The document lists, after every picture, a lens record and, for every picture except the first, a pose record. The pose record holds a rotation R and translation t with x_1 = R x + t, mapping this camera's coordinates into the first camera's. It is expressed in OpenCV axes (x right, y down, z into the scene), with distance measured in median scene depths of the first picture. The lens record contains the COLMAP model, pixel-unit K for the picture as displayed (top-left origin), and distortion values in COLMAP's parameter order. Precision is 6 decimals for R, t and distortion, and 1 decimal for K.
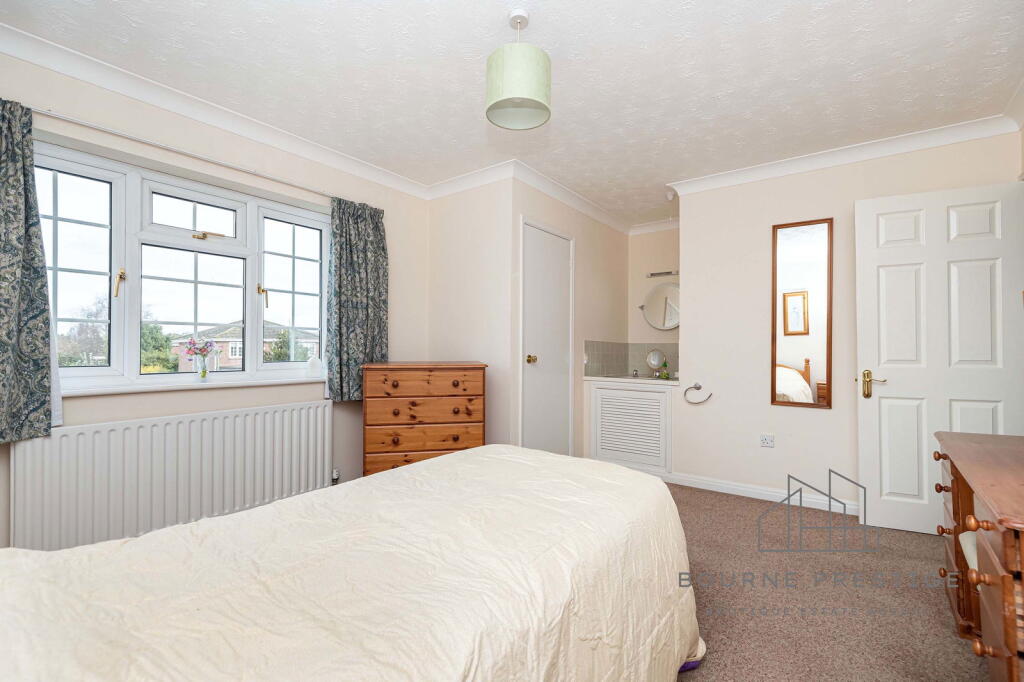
lens RADIAL K [[463.3, 0, 513.6], [0, 463.3, 345.6], [0, 0, 1]] dist [0.000877, 0.000070]
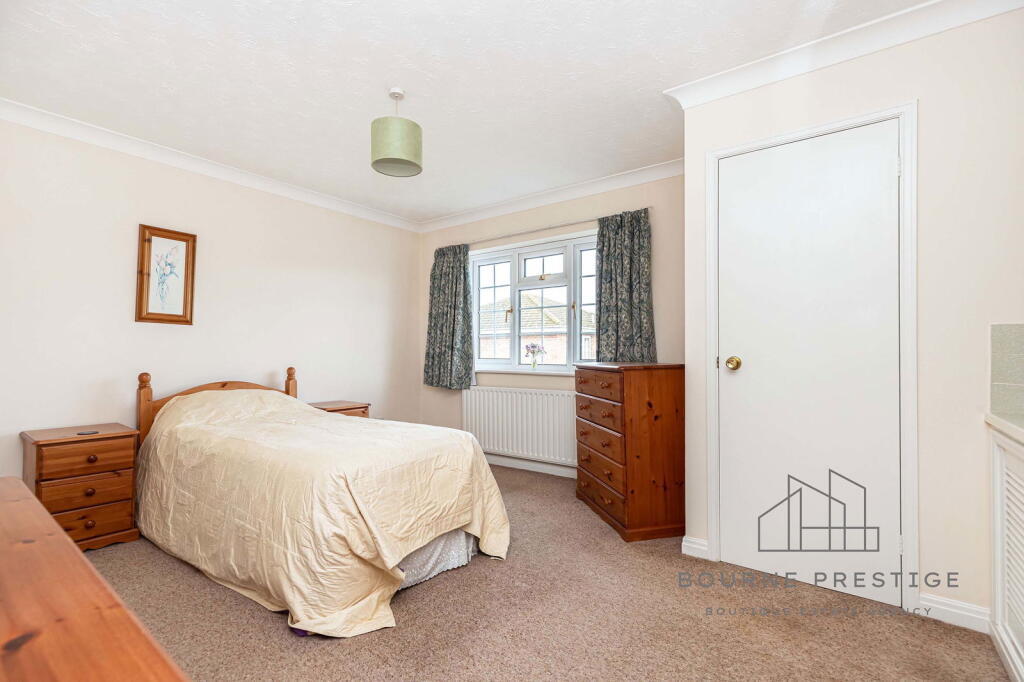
lens RADIAL K [[463.3, 0, 513.6], [0, 463.3, 345.6], [0, 0, 1]] dist [0.000877, 0.000070]
pose [[0.014623, -0.006786, -0.999870, 0.913839], [0.015070, 0.999865, -0.006565, 0.003744], [0.999780, -0.014972, 0.014723, 0.901969]]
